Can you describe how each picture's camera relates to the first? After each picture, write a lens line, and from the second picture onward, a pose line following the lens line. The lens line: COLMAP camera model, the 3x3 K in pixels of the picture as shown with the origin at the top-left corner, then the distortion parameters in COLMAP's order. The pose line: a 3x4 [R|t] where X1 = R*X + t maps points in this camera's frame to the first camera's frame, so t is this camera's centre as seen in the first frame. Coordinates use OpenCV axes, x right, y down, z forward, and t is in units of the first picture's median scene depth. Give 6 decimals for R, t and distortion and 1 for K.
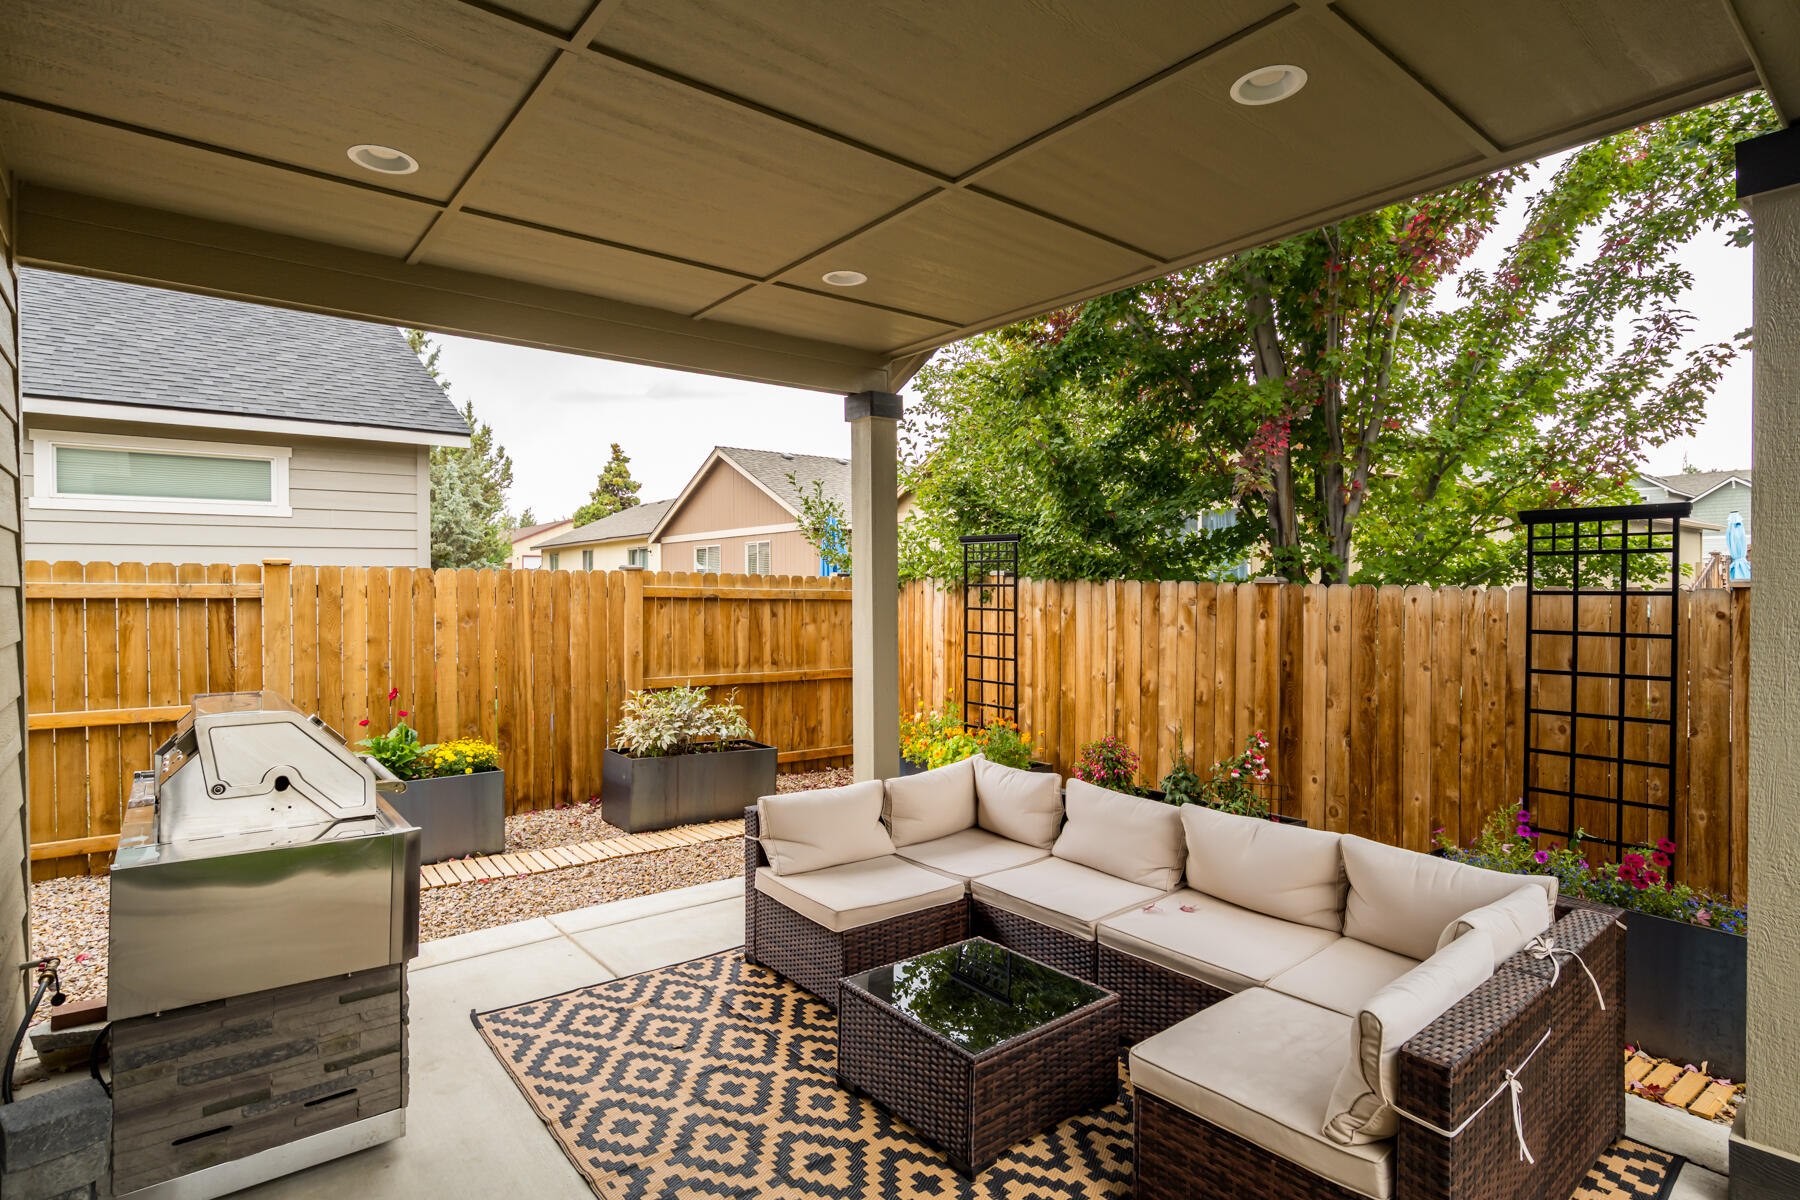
lens RADIAL K [[911.6, 0, 868.9], [0, 911.6, 610.8], [0, 0, 1]] dist [-0.022870, 0.011211]
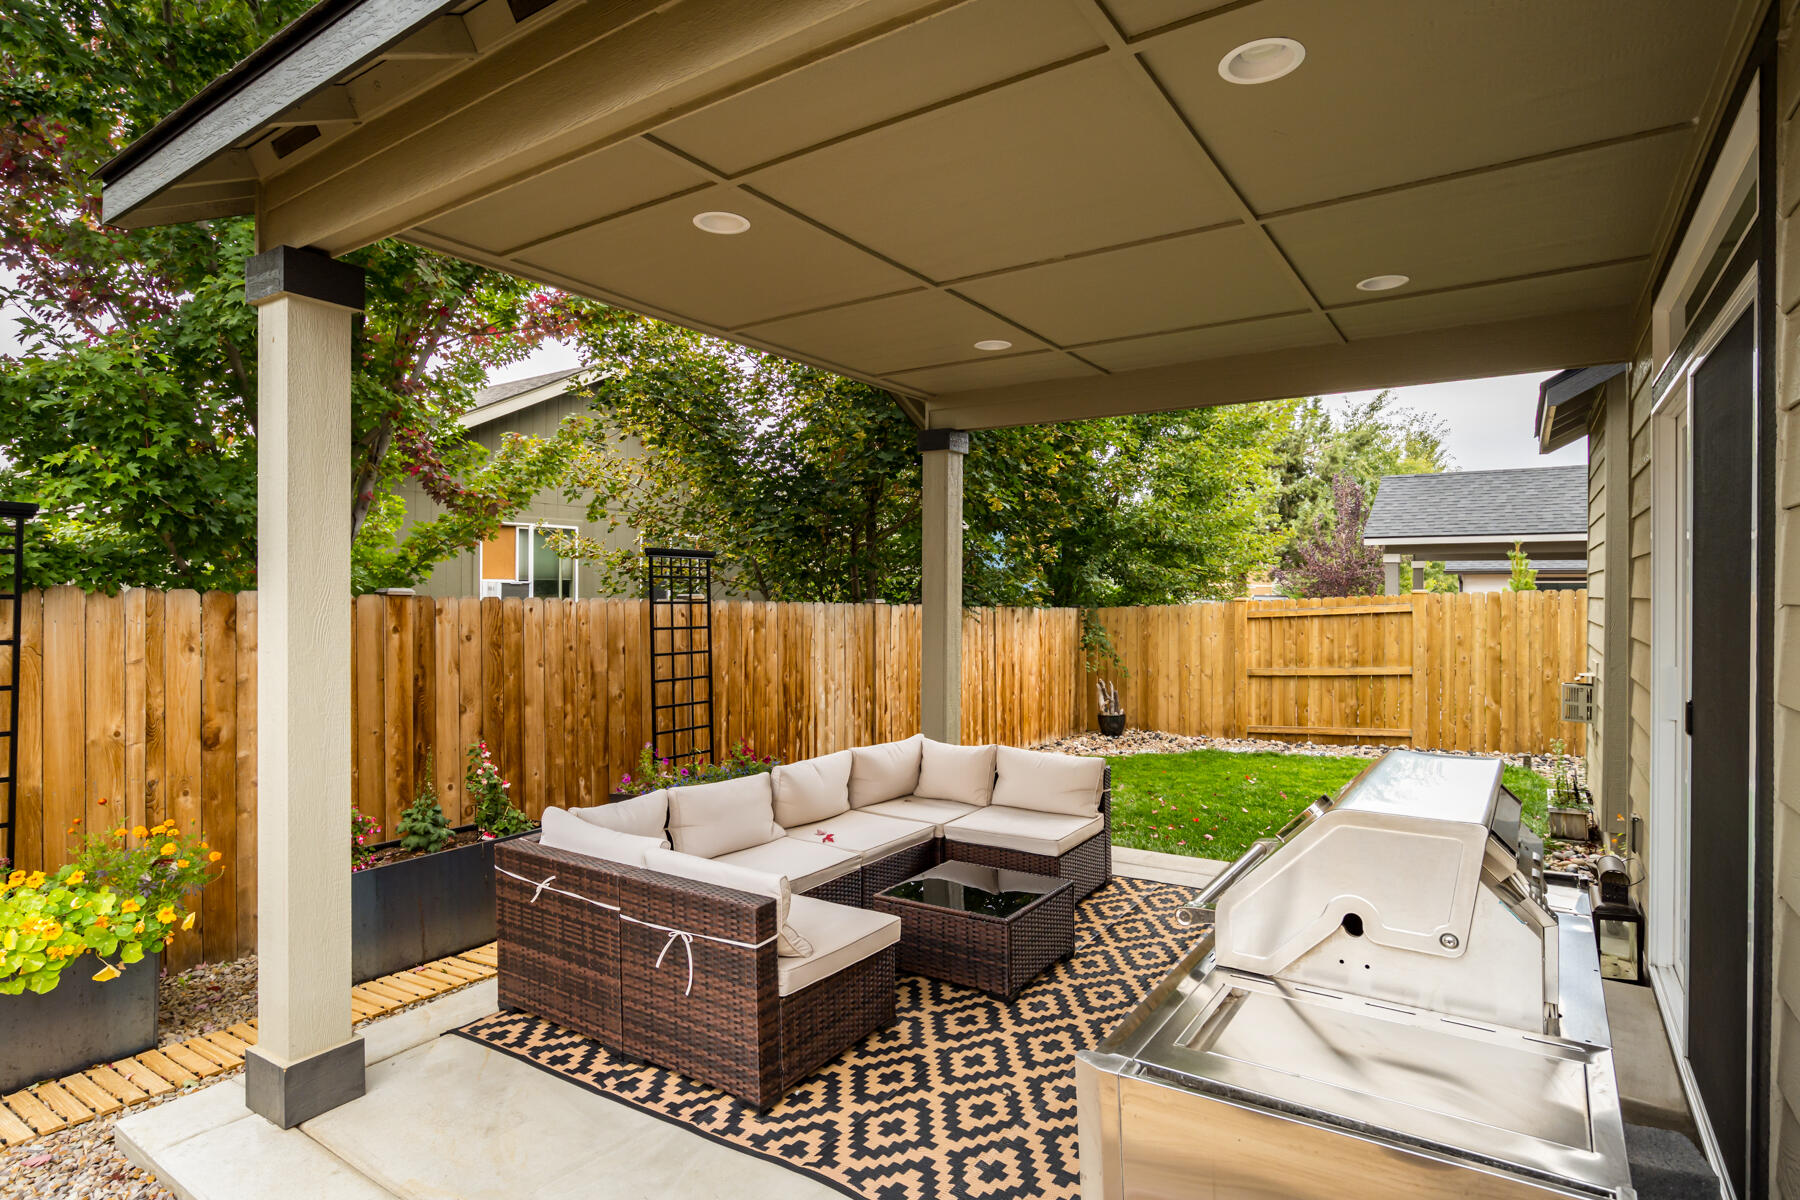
lens RADIAL K [[911.6, 0, 890.2], [0, 911.6, 594.9], [0, 0, 1]] dist [-0.022870, 0.011211]
pose [[-0.286732, 0.004288, 0.958001, -0.718636], [0.026320, 0.999648, 0.003403, -0.023905], [-0.957649, 0.026191, -0.286744, 0.921595]]
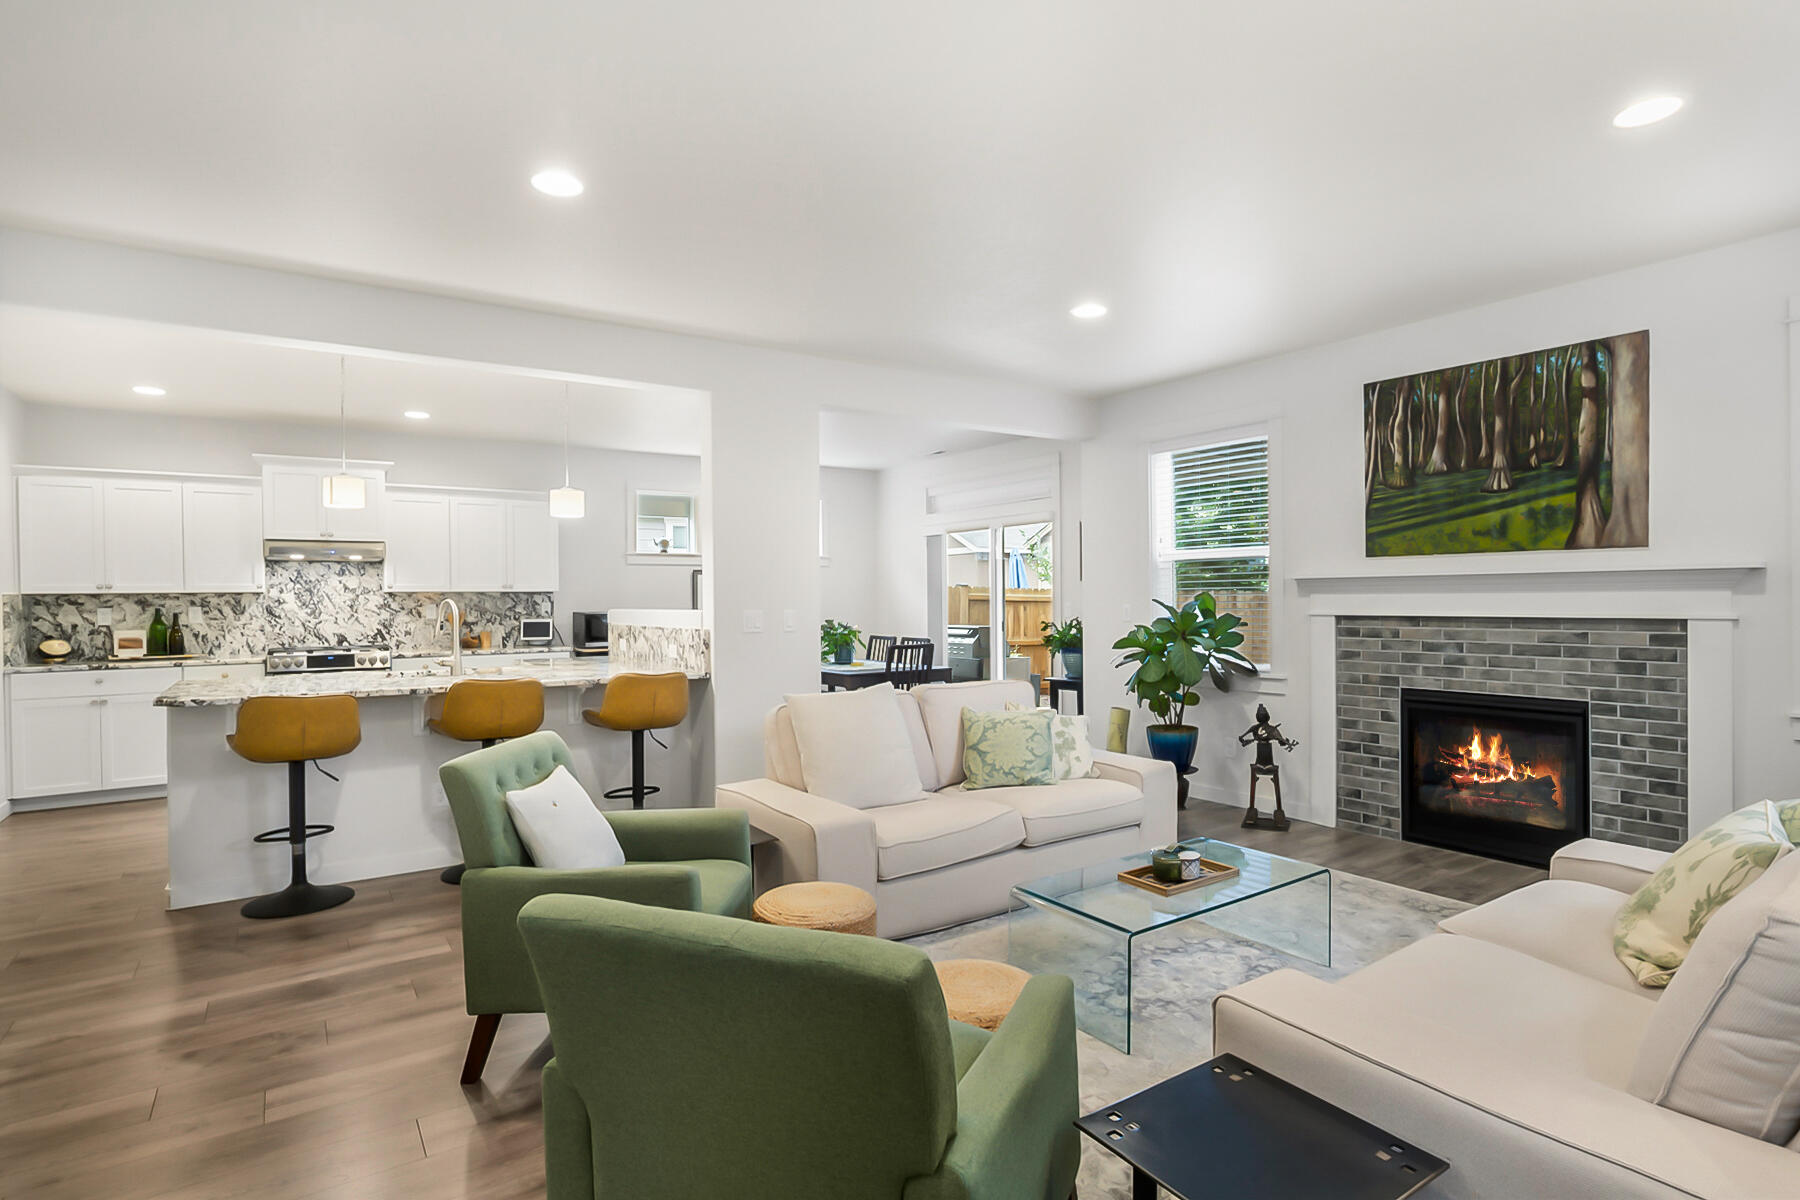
lens RADIAL K [[911.6, 0, 903.5], [0, 911.6, 602.9], [0, 0, 1]] dist [-0.022870, 0.011211]
pose [[0.997496, 0.001107, -0.070714, -0.396768], [-0.002559, 0.999787, -0.020457, 0.053335], [0.070676, 0.020587, 0.997287, -1.560760]]
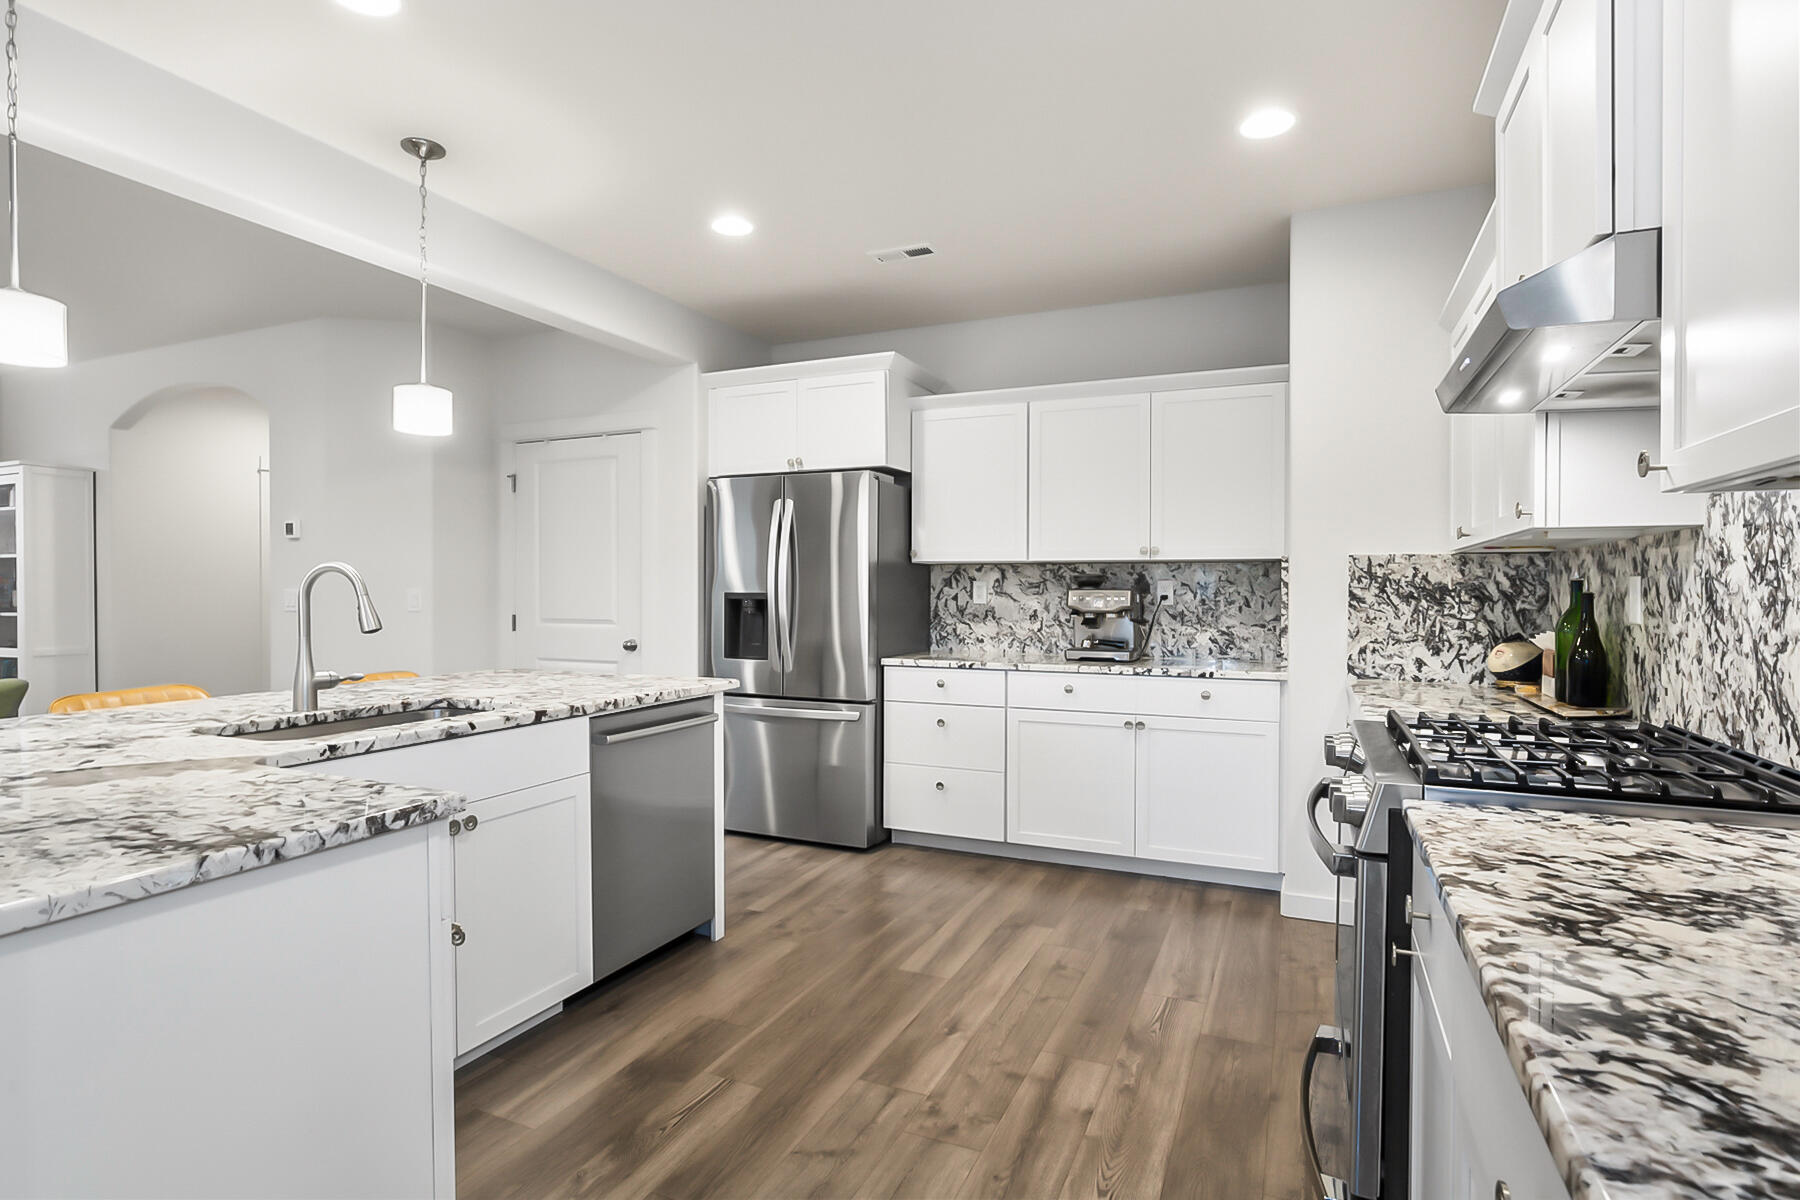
lens RADIAL K [[911.6, 0, 898.5], [0, 911.6, 599.9], [0, 0, 1]] dist [-0.022870, 0.011211]
pose [[-0.887908, 0.014582, -0.459791, -1.042049], [-0.004601, 0.999166, 0.040573, 0.027680], [0.459999, 0.038141, -0.887100, 0.067516]]
